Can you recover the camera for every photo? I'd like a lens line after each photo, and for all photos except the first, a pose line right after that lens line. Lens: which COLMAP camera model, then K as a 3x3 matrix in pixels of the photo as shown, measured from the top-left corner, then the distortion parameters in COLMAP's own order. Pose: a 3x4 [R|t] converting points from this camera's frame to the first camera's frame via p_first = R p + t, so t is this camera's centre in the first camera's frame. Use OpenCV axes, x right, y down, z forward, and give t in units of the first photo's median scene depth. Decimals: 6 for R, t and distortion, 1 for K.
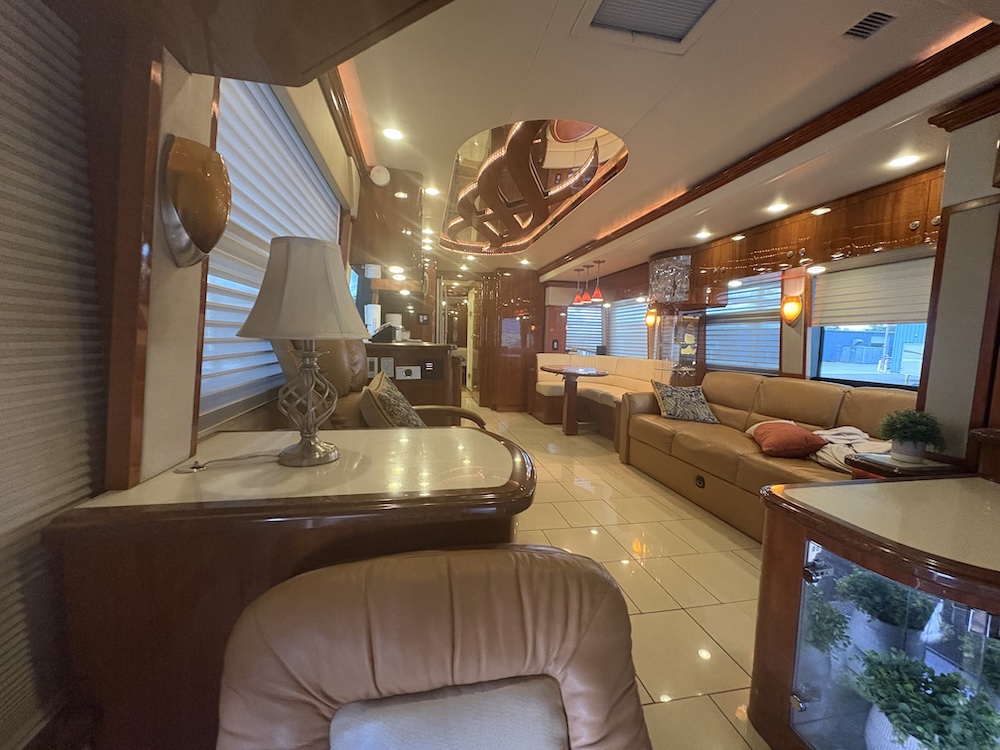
lens RADIAL K [[394.2, 0, 500.7], [0, 394.2, 376.3], [0, 0, 1]] dist [-0.002686, 0.000086]
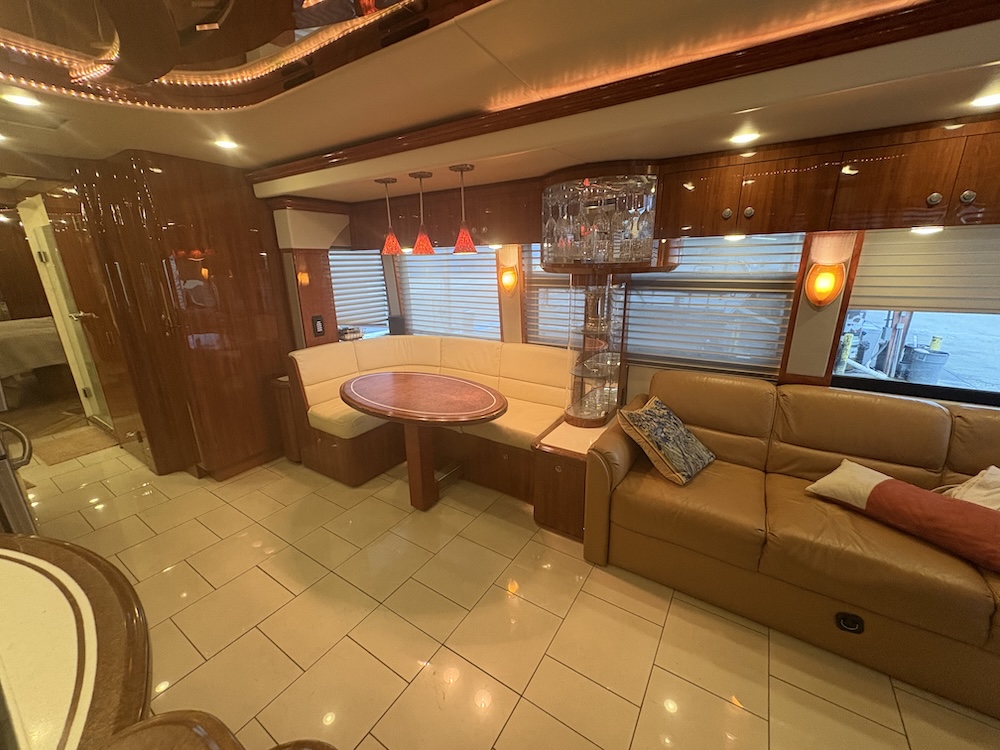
lens RADIAL K [[394.2, 0, 500.7], [0, 394.2, 376.3], [0, 0, 1]] dist [-0.002686, 0.000086]
pose [[0.699655, -0.237621, 0.673809, -0.107600], [0.099218, 0.966251, 0.237728, -0.199253], [-0.707558, -0.099474, 0.699619, 0.773539]]
